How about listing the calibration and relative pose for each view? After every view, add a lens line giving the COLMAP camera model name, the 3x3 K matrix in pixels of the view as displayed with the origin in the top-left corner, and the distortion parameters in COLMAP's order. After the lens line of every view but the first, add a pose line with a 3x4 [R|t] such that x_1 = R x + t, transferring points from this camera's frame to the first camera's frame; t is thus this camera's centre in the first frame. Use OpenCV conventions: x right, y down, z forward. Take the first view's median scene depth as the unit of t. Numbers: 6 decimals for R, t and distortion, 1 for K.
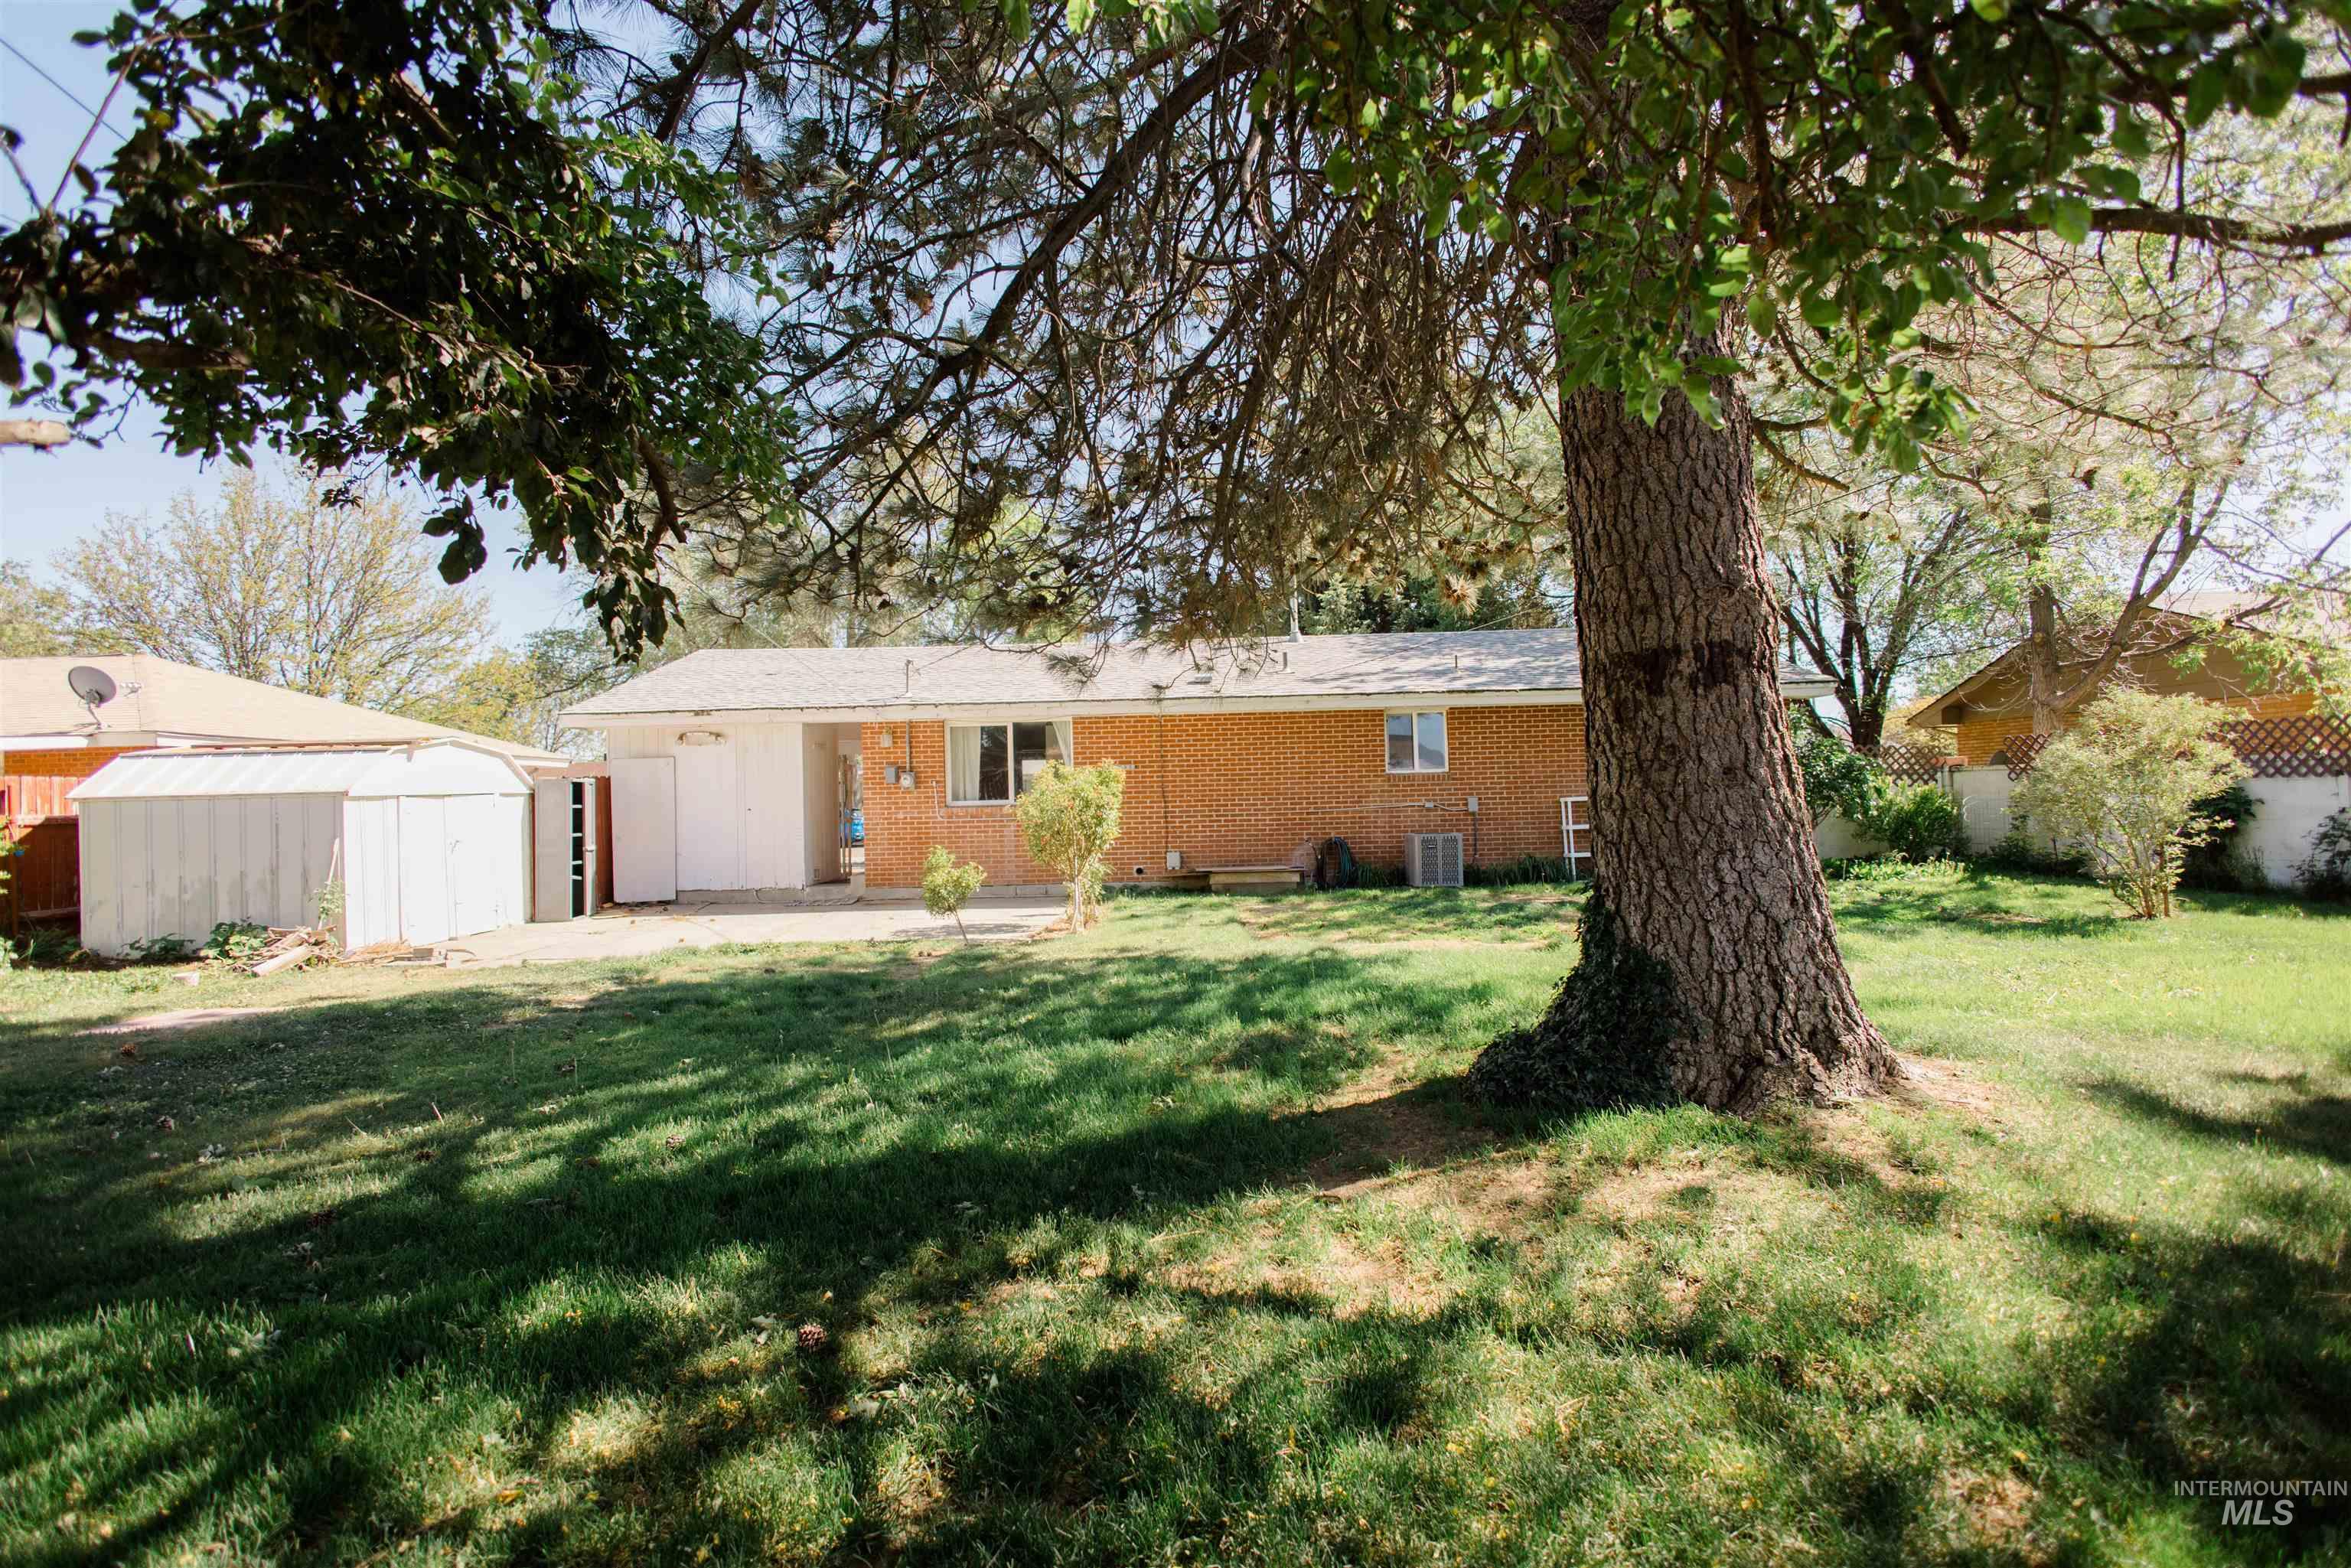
lens RADIAL K [[1062.1, 0, 1175.5], [0, 1062.1, 784.0], [0, 0, 1]] dist [0.017202, 0.000057]
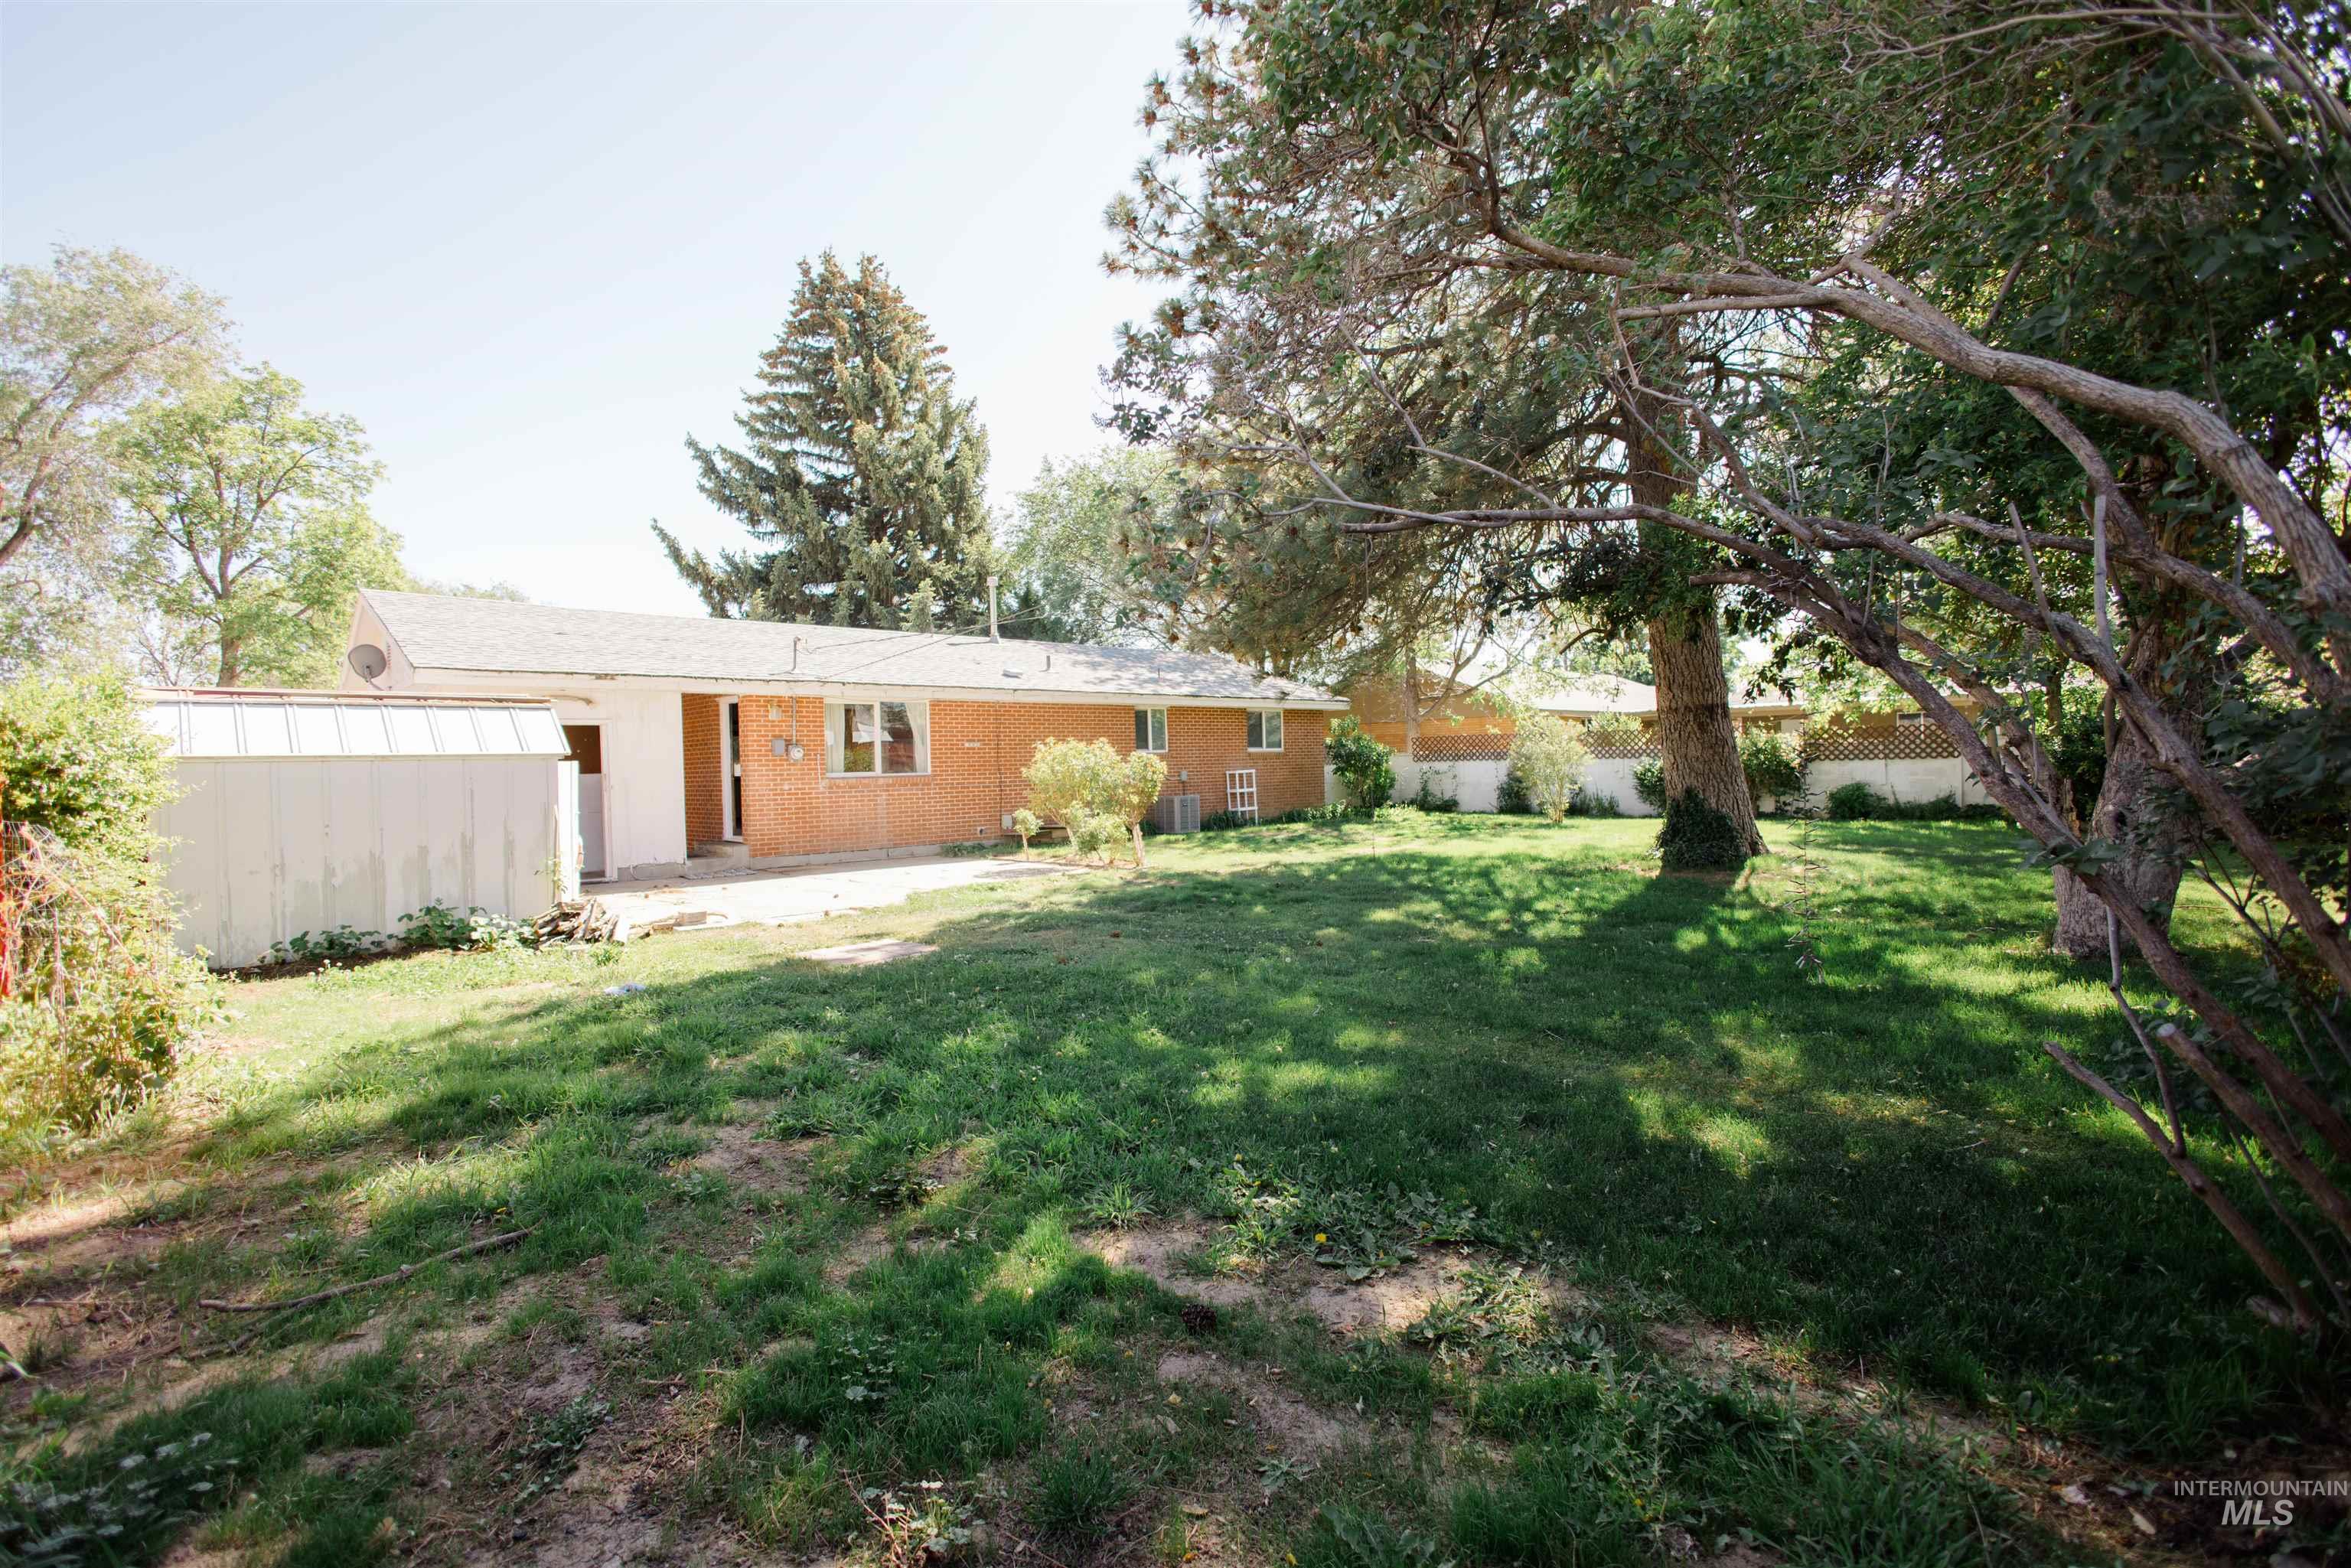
lens RADIAL K [[1065.2, 0, 1165.0], [0, 1065.2, 787.8], [0, 0, 1]] dist [0.007041, -0.004553]
pose [[0.722653, -0.008786, 0.691155, -0.852992], [-0.001507, 0.999897, 0.014286, 0.018490], [-0.691209, -0.011365, 0.722565, -0.008778]]
